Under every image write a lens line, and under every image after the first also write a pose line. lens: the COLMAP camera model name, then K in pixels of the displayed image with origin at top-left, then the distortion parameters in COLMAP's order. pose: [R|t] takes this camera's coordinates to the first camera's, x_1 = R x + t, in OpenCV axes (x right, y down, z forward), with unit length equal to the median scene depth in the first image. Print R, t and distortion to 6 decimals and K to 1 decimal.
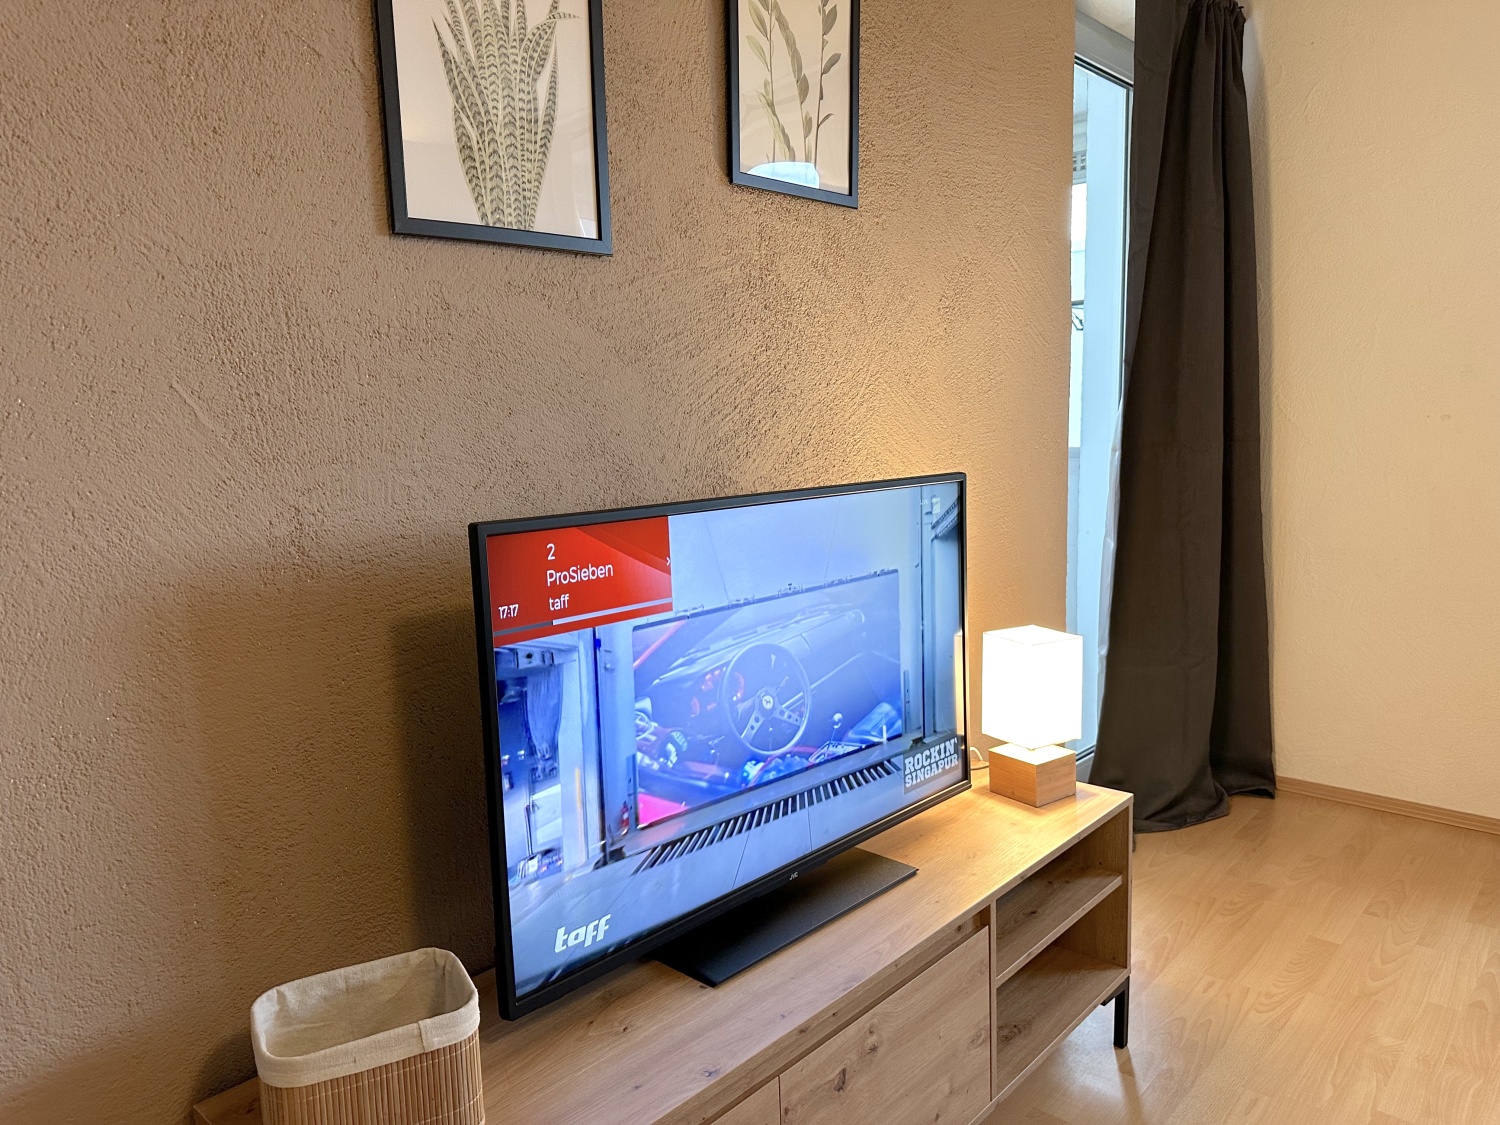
lens RADIAL K [[1046.6, 0, 750.0], [0, 1046.6, 562.5], [0, 0, 1]] dist [0.135038, -0.196200]
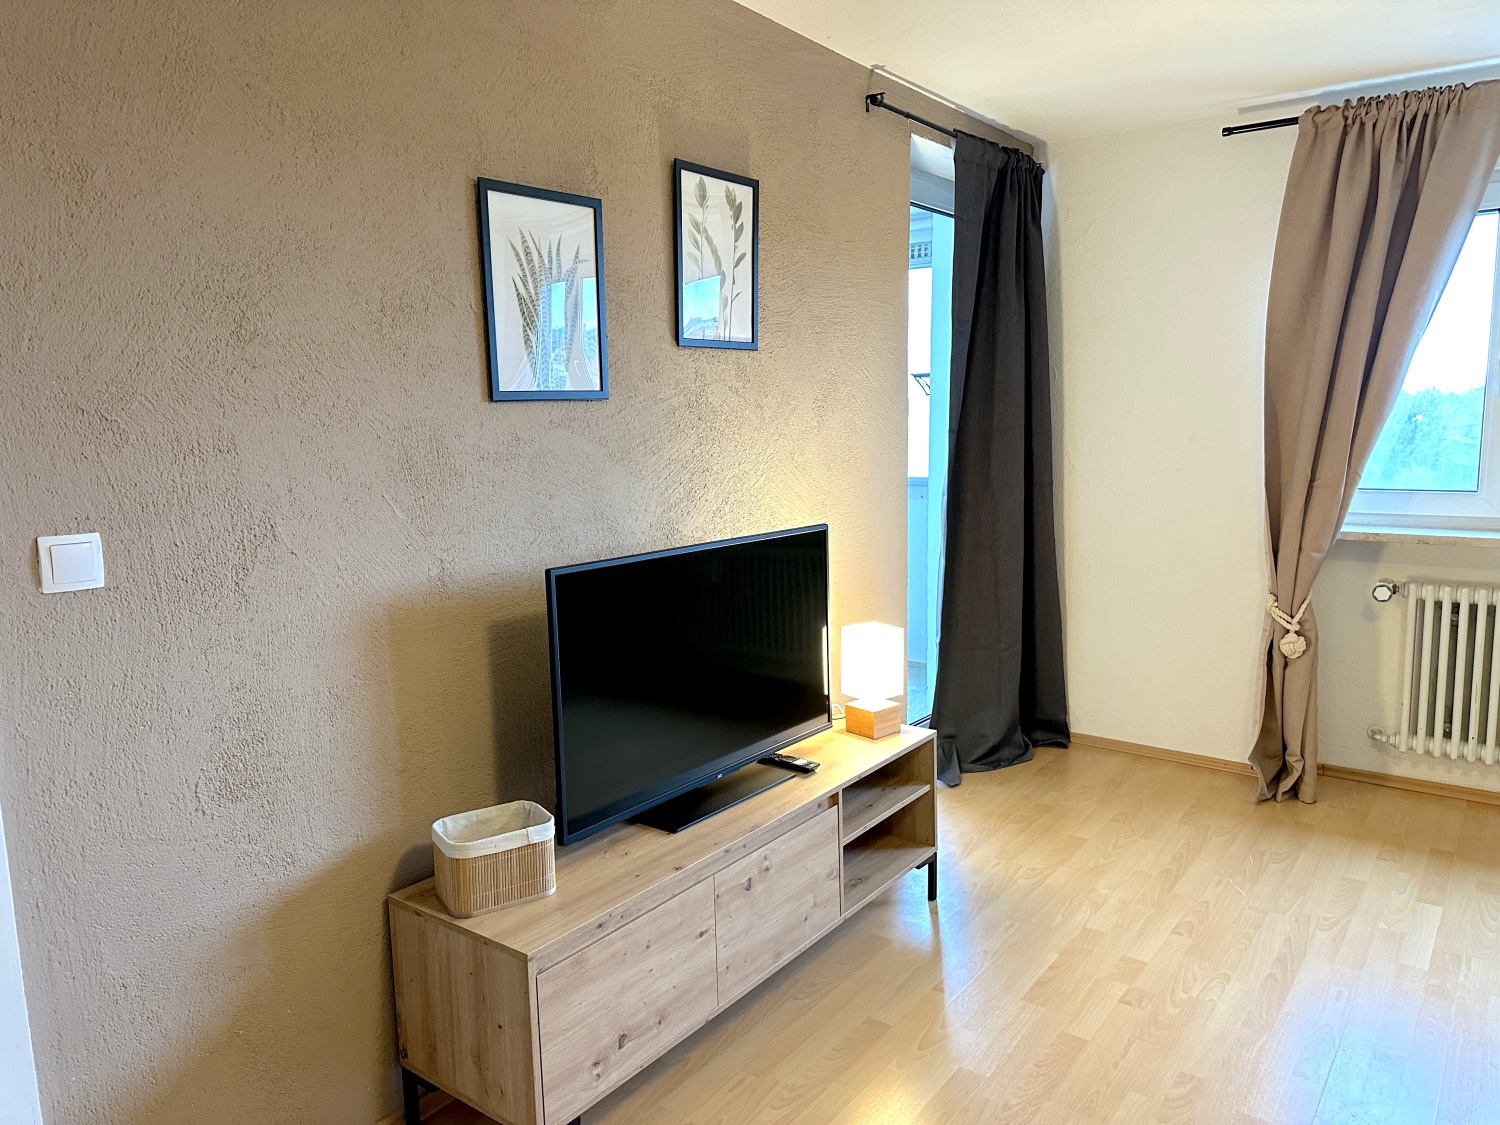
lens RADIAL K [[1046.6, 0, 750.0], [0, 1046.6, 562.5], [0, 0, 1]] dist [0.135038, -0.196200]
pose [[0.996062, -0.003041, 0.088605, -0.046900], [0.002805, 0.999992, 0.002783, -0.033303], [-0.088613, -0.002523, 0.996063, -0.530786]]
